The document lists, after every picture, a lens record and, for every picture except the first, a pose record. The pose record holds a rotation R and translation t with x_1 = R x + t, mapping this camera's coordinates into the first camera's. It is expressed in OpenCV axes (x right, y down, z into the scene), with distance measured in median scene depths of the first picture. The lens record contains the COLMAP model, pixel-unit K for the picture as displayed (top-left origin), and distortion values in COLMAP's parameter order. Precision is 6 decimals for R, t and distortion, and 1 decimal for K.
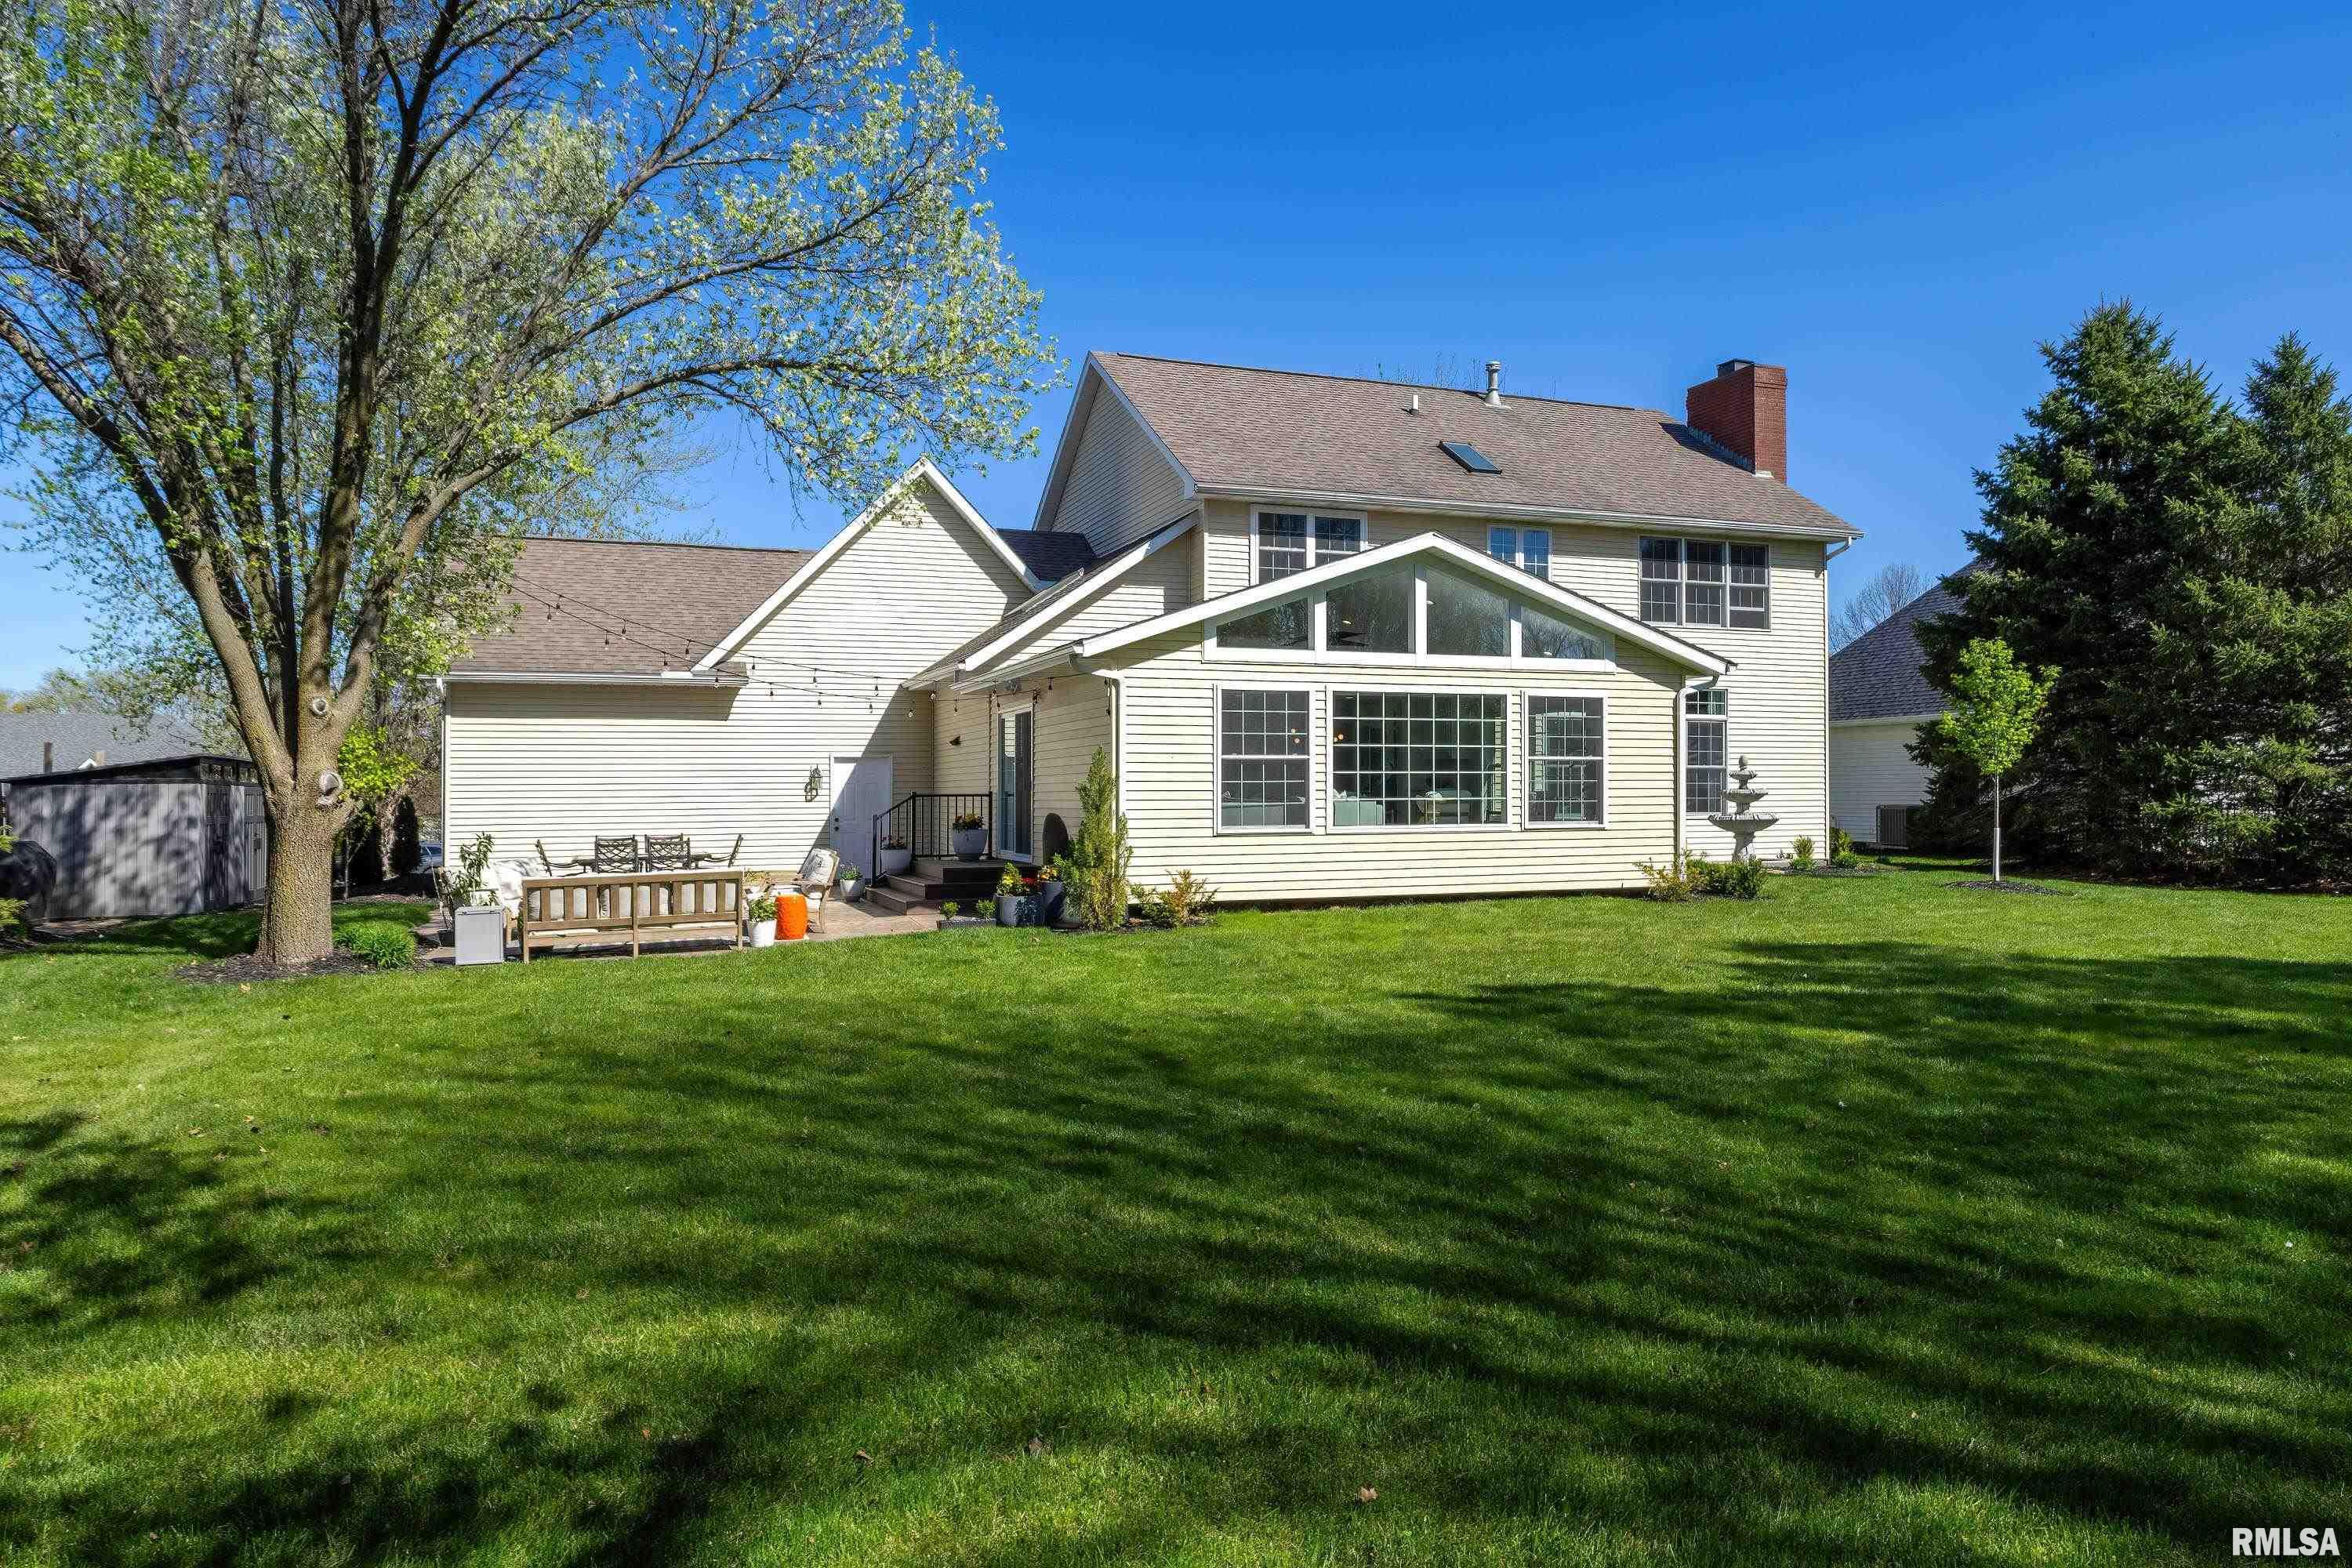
lens RADIAL K [[1486.4, 0, 1176.0], [0, 1486.4, 784.0], [0, 0, 1]] dist [-0.022212, 0.000327]
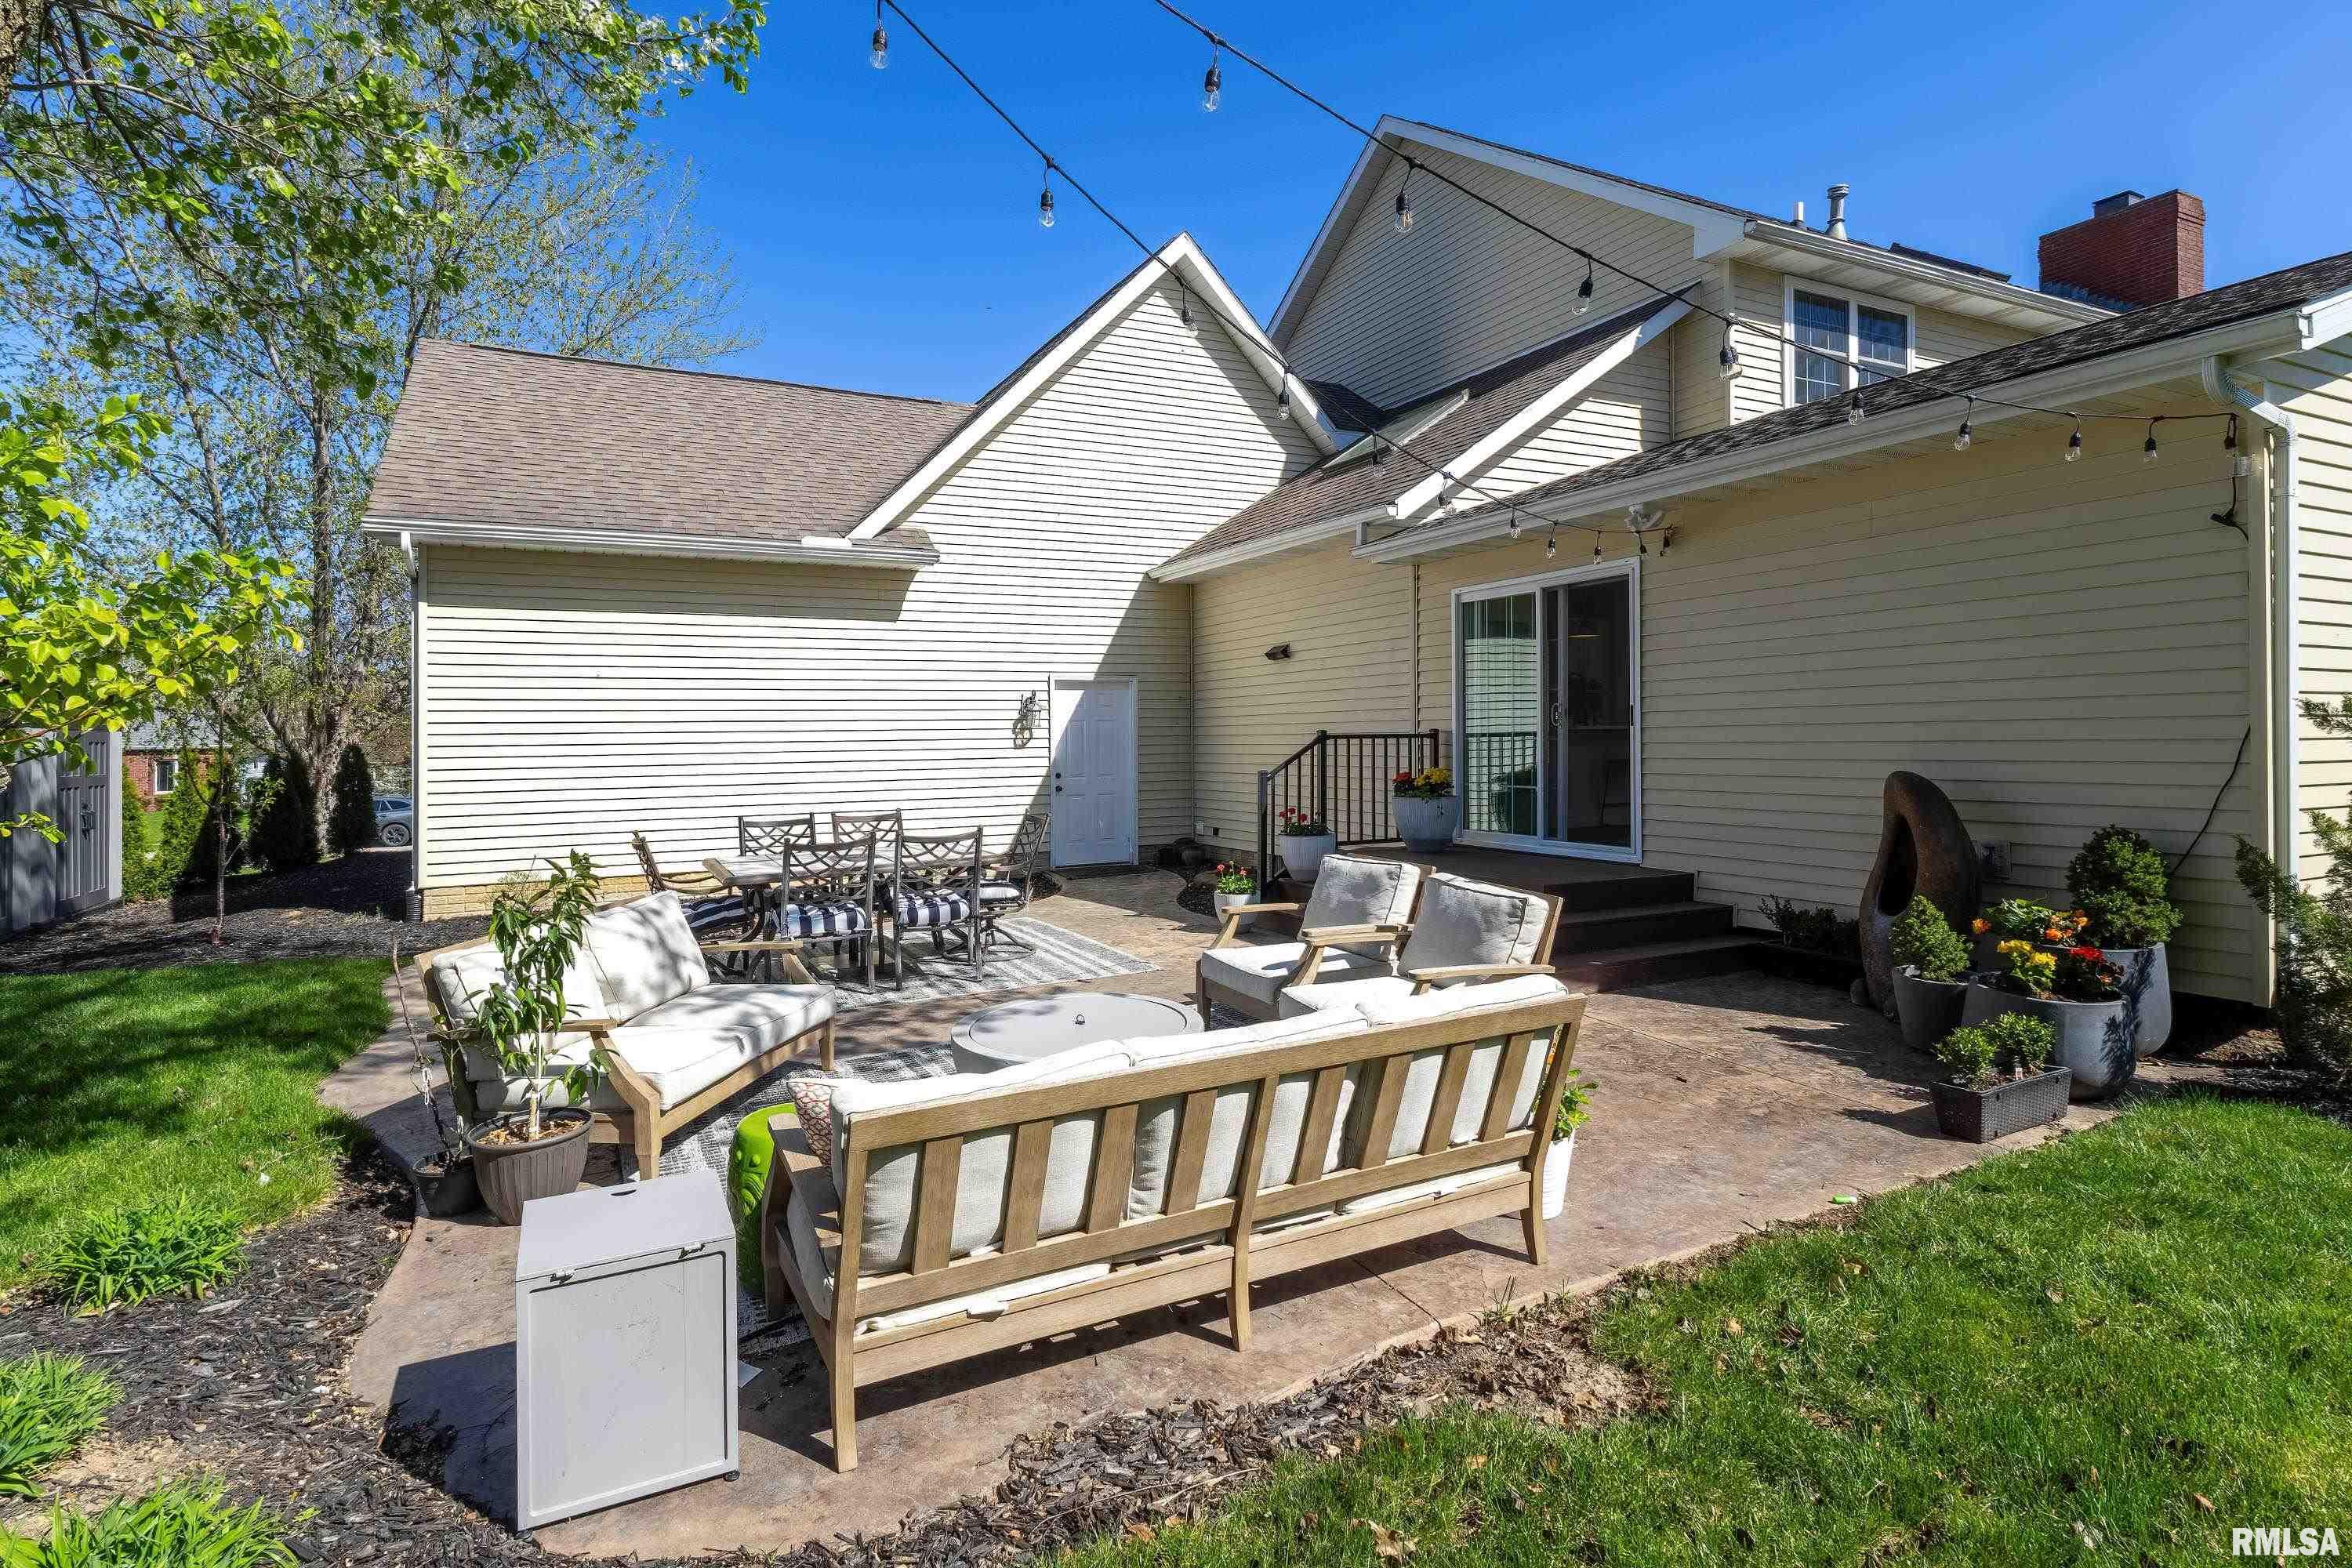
lens RADIAL K [[1222.2, 0, 1219.9], [0, 1222.2, 728.8], [0, 0, 1]] dist [0.003434, 0.000313]
pose [[0.991737, -0.005889, 0.128150, -0.313113], [0.005943, 0.999982, -0.000042, 0.005548], [-0.128148, 0.000803, 0.991755, 0.620618]]
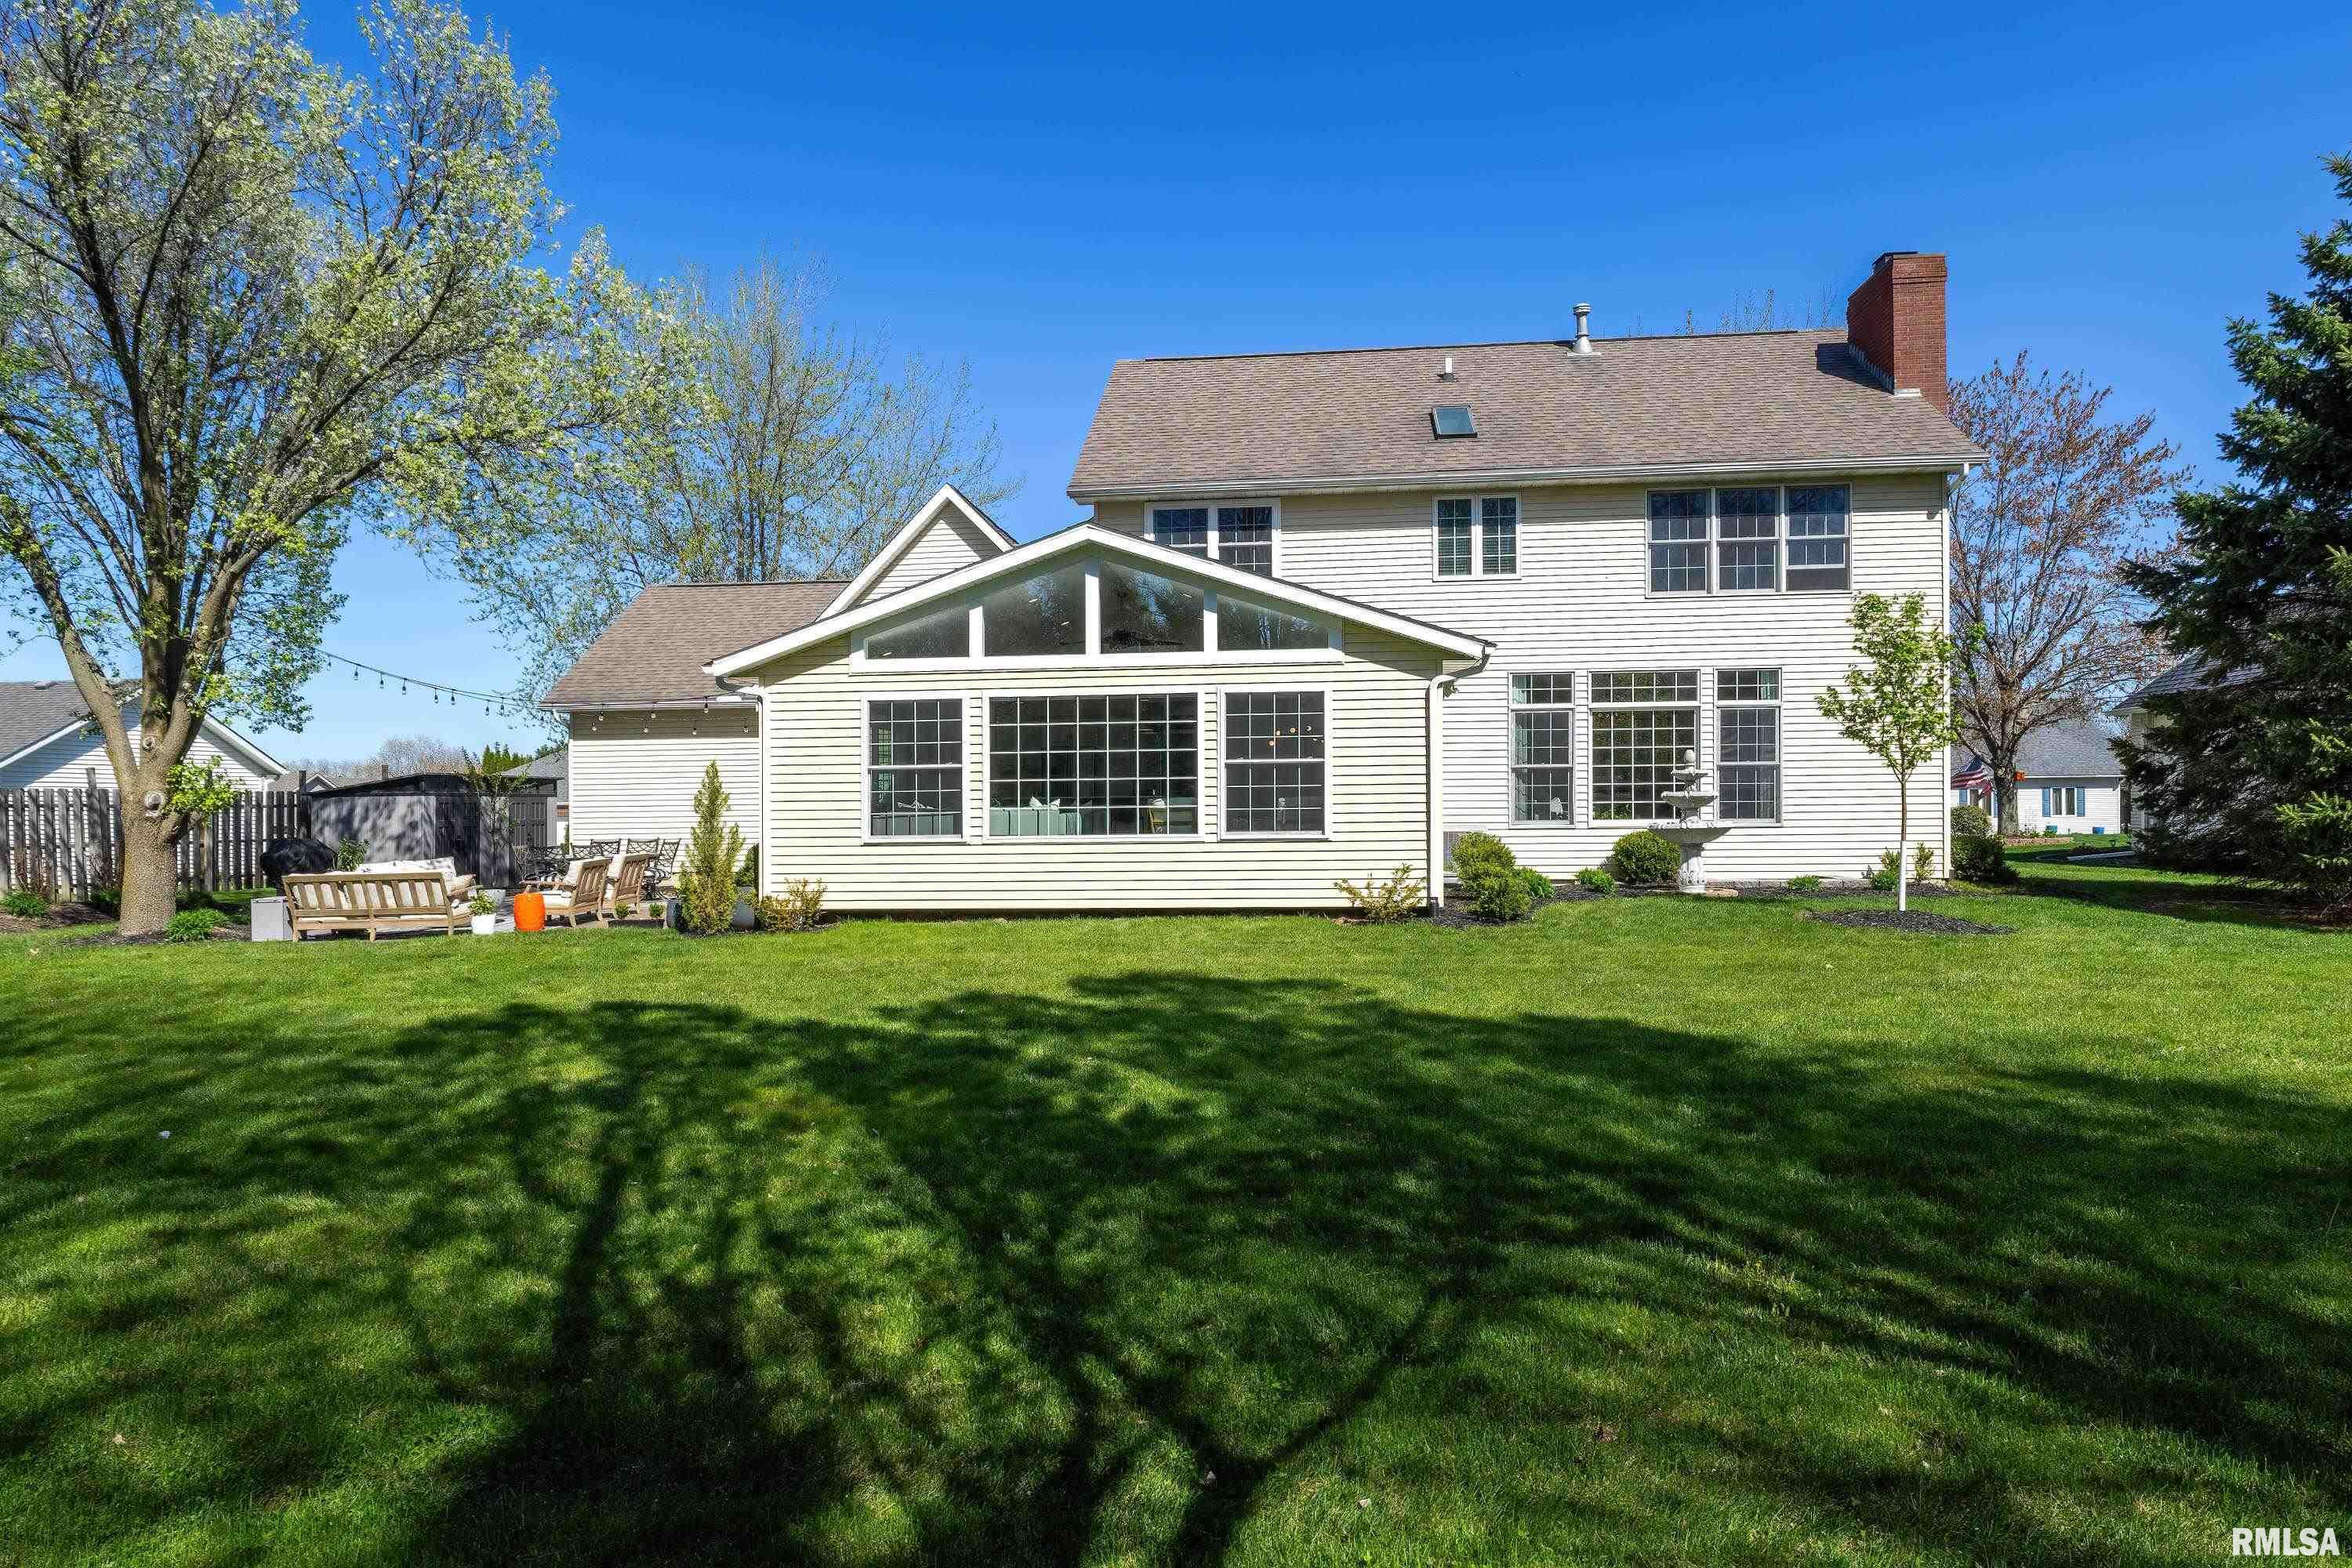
lens RADIAL K [[1441.8, 0, 1171.4], [0, 1441.8, 800.1], [0, 0, 1]] dist [-0.003290, -0.000627]
pose [[0.897049, -0.004115, -0.441913, 0.586222], [0.010665, 0.999867, 0.012340, -0.005177], [0.441803, -0.015782, 0.896973, 0.188229]]
